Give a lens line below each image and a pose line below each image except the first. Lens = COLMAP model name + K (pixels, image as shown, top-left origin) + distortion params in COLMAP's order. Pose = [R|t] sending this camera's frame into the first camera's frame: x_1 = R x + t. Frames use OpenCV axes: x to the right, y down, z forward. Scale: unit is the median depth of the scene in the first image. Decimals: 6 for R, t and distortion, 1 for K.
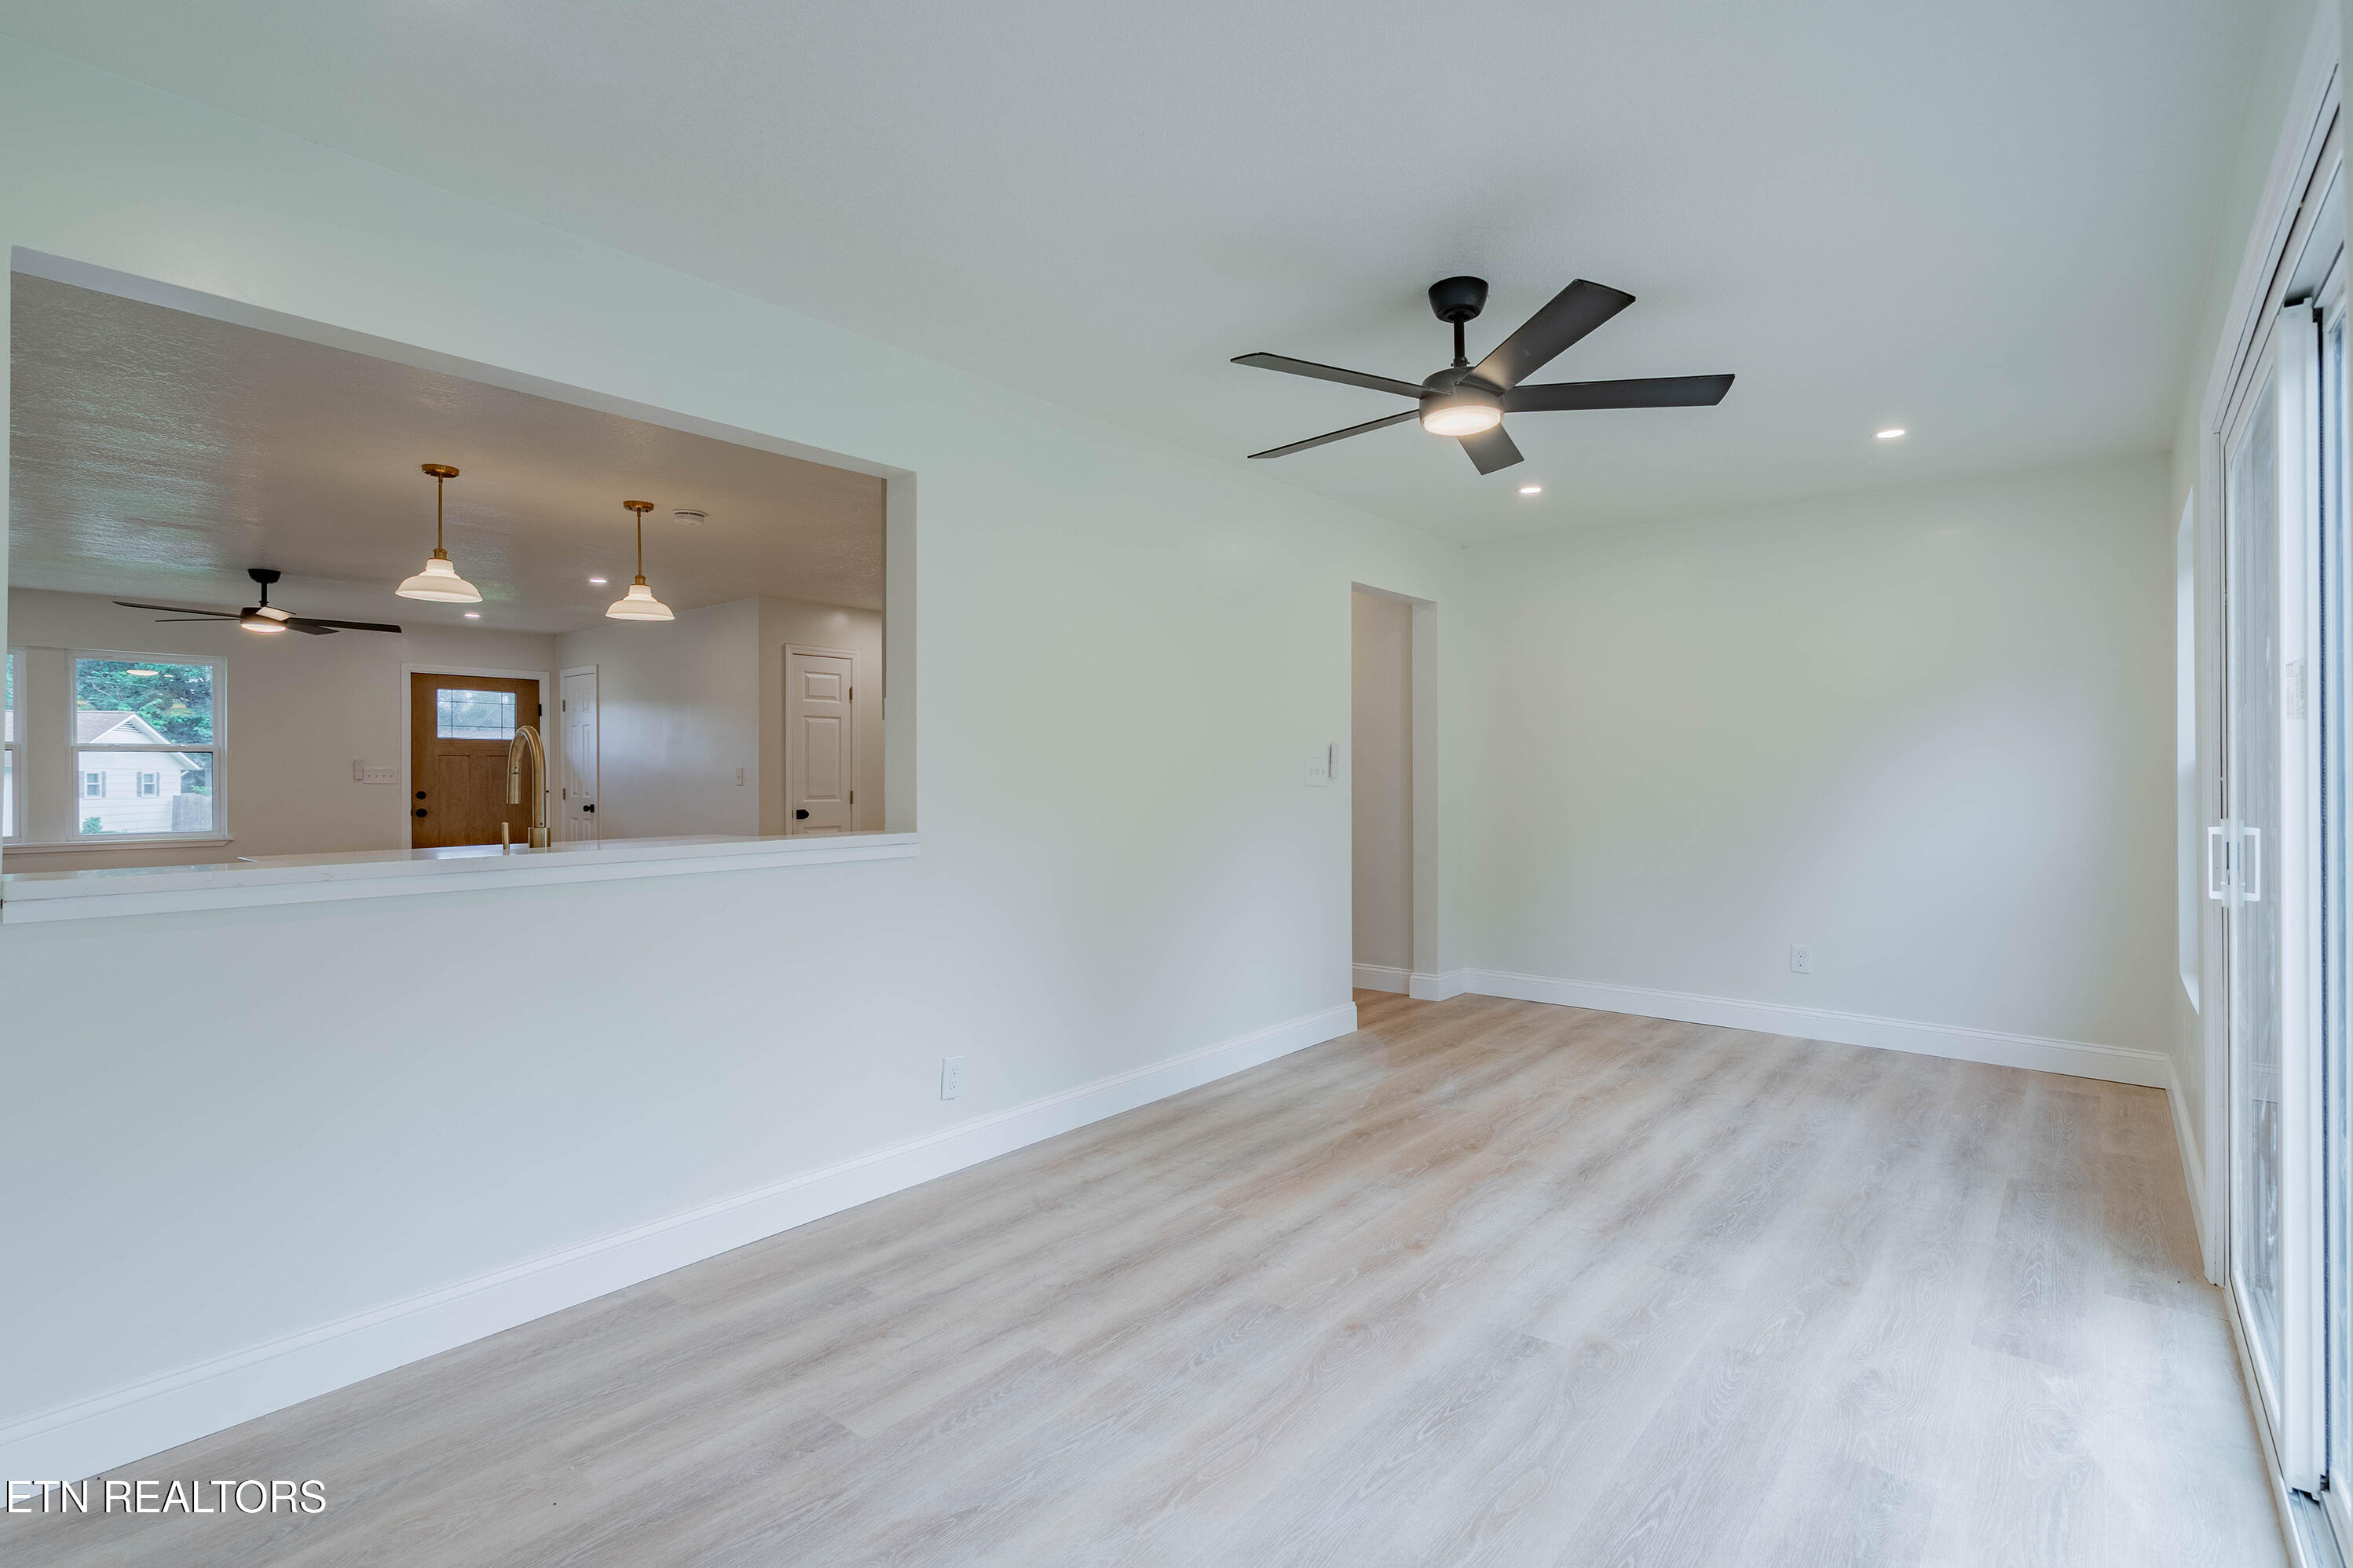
lens RADIAL K [[1081.6, 0, 1172.4], [0, 1081.6, 772.2], [0, 0, 1]] dist [-0.009616, 0.001892]
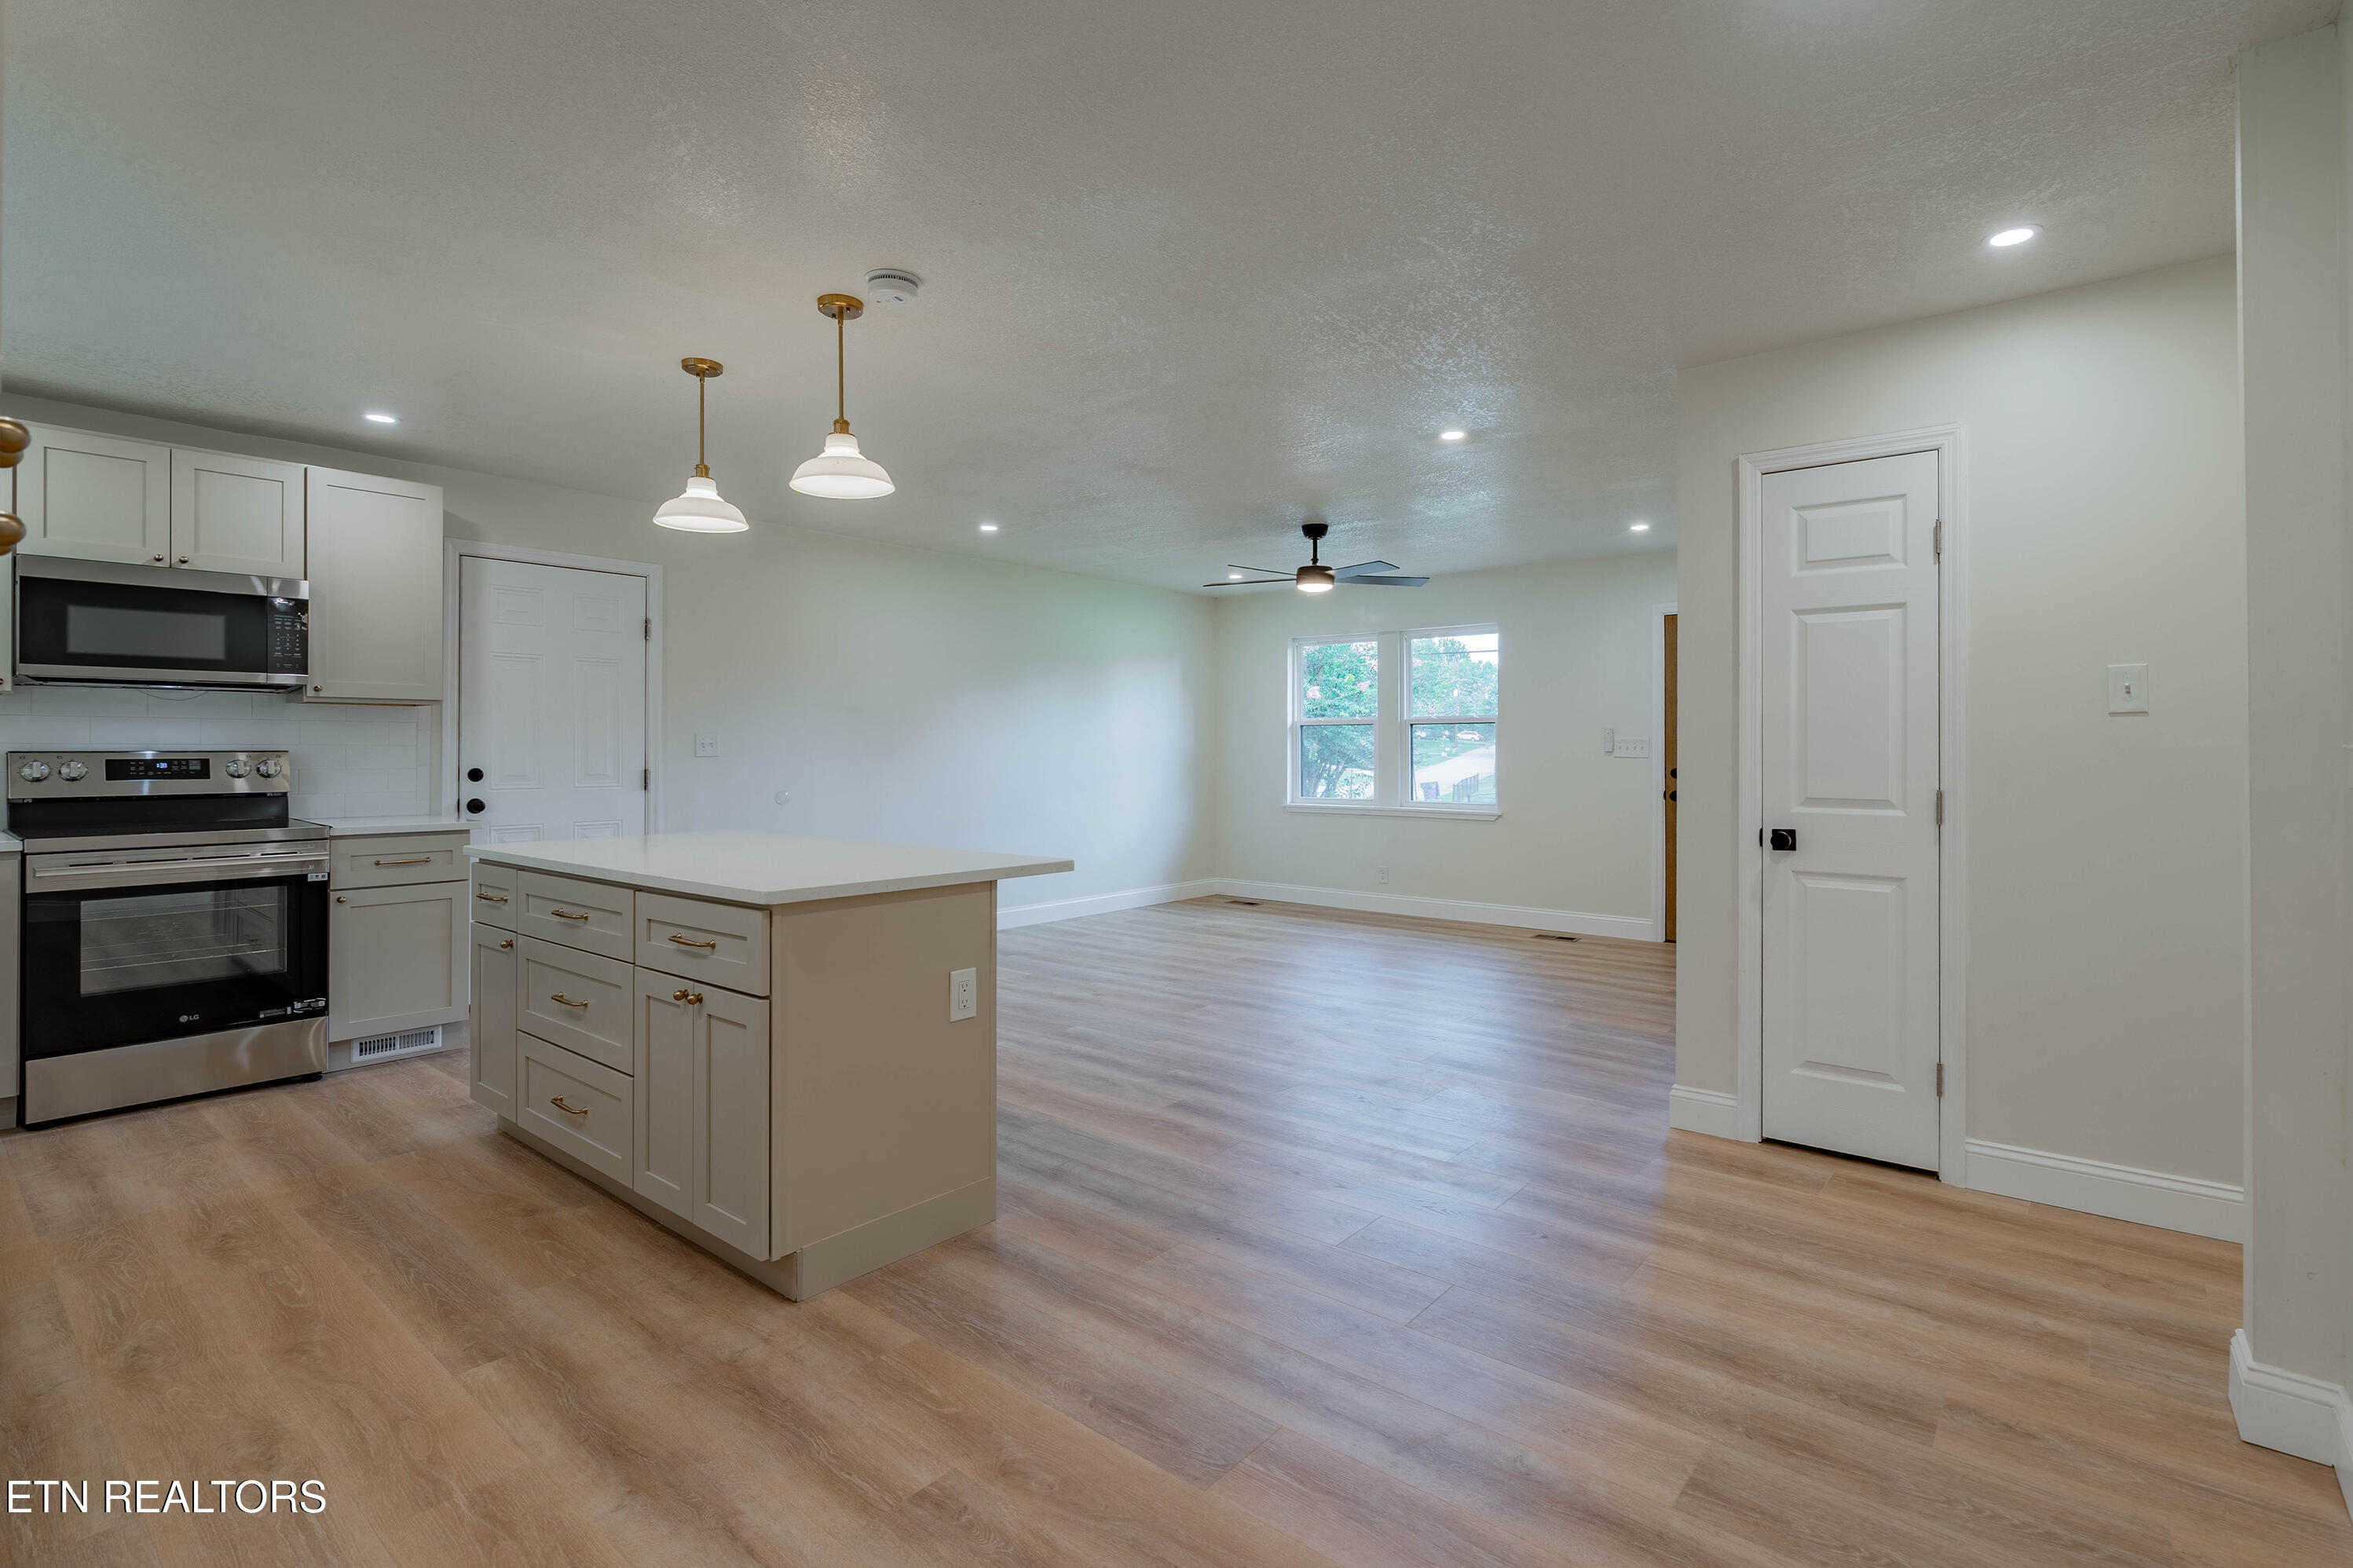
lens RADIAL K [[1081.6, 0, 1196.0], [0, 1081.6, 740.4], [0, 0, 1]] dist [-0.009616, 0.001892]
pose [[0.024501, -0.000650, -0.999700, 0.135775], [-0.005729, 0.999983, -0.000791, 0.001458], [0.999683, 0.005746, 0.024497, 1.266631]]
